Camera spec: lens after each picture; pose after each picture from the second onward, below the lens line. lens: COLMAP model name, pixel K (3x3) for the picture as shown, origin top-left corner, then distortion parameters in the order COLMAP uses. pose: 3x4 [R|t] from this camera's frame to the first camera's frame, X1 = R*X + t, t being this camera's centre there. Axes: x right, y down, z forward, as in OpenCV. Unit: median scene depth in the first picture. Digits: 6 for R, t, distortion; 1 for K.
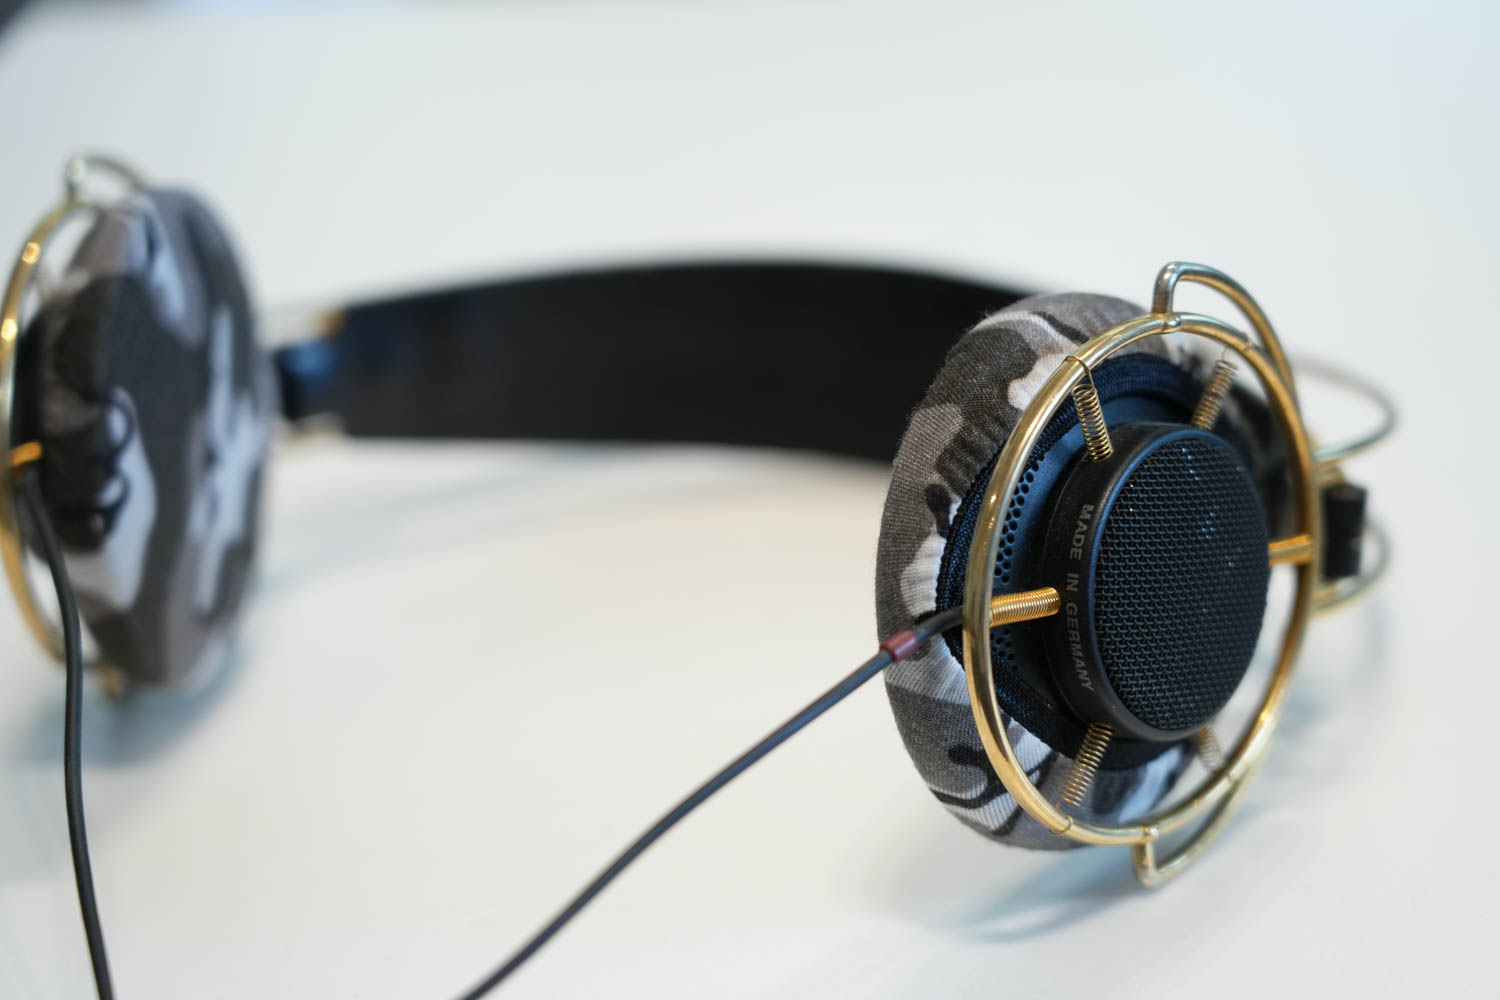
lens RADIAL K [[4353.7, 0, 750.0], [0, 4353.7, 500.0], [0, 0, 1]] dist [0.039875, -0.121413]
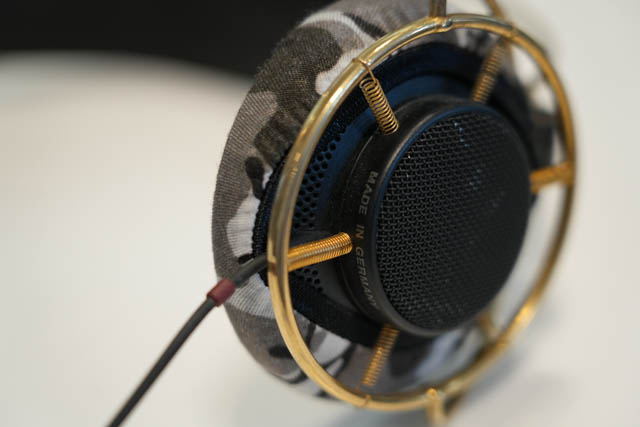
lens RADIAL K [[1857.6, 0, 320.0], [0, 1857.6, 213.5], [0, 0, 1]] dist [0.039875, -0.121413]
pose [[0.994746, 0.027376, -0.098649, 0.116351], [-0.009052, 0.983331, 0.181601, -0.086835], [0.101976, -0.179754, 0.978412, 0.454889]]
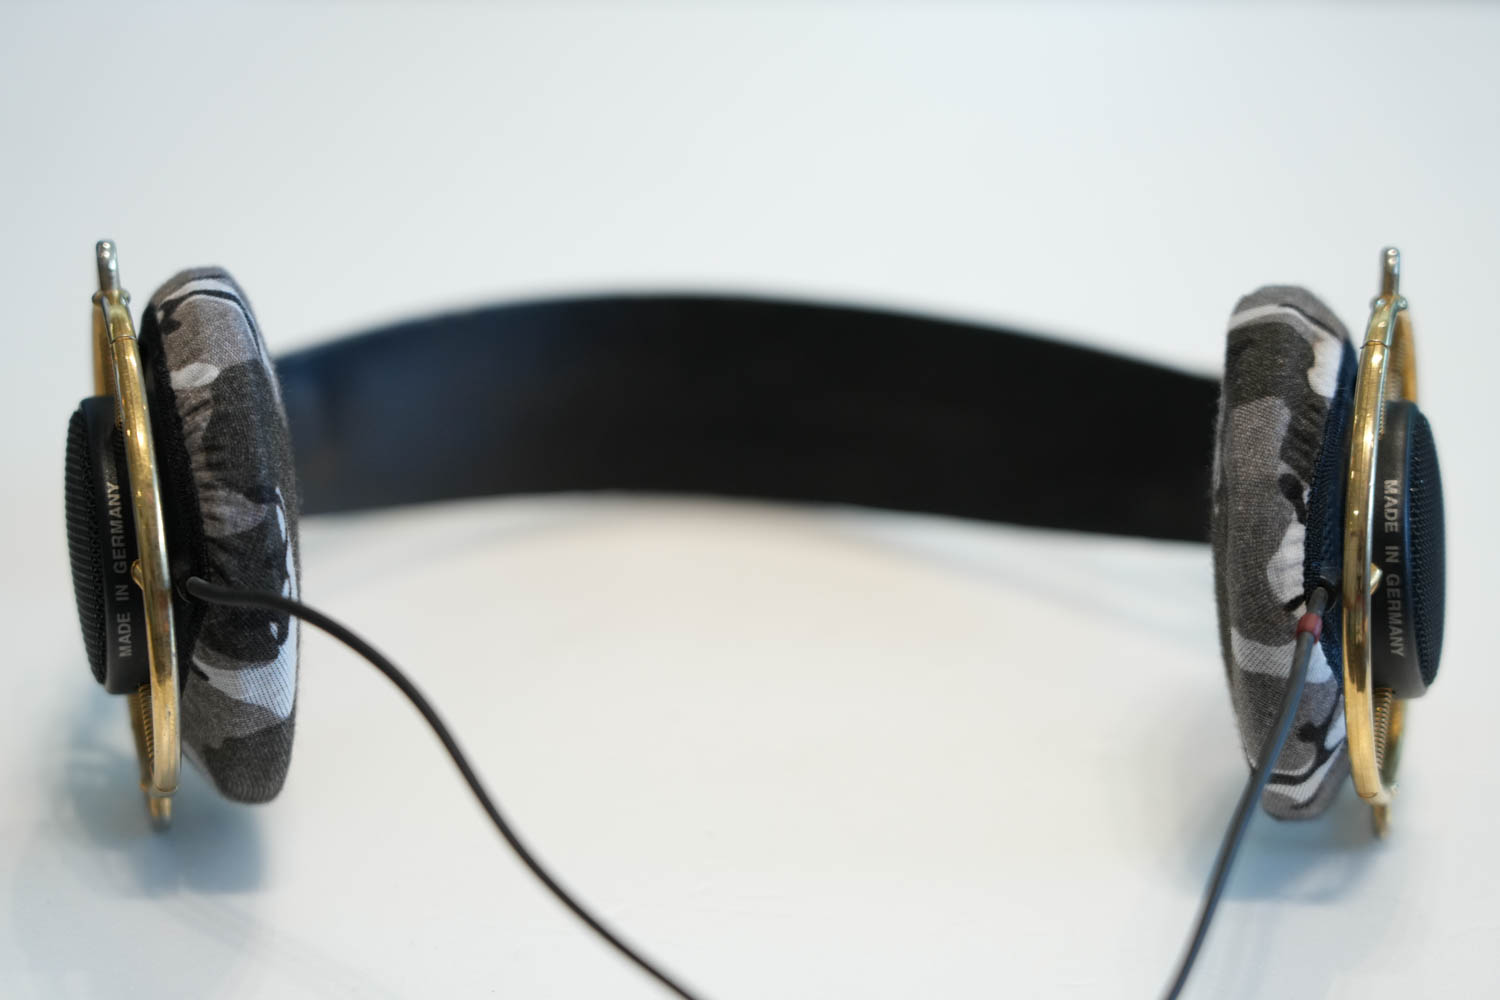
lens RADIAL K [[4353.7, 0, 750.0], [0, 4353.7, 500.0], [0, 0, 1]] dist [0.039875, -0.121413]
pose [[0.875862, -0.101011, 0.471871, -0.555108], [0.108743, 0.994010, 0.010938, -0.022486], [-0.470149, 0.041732, 0.881600, 0.143882]]
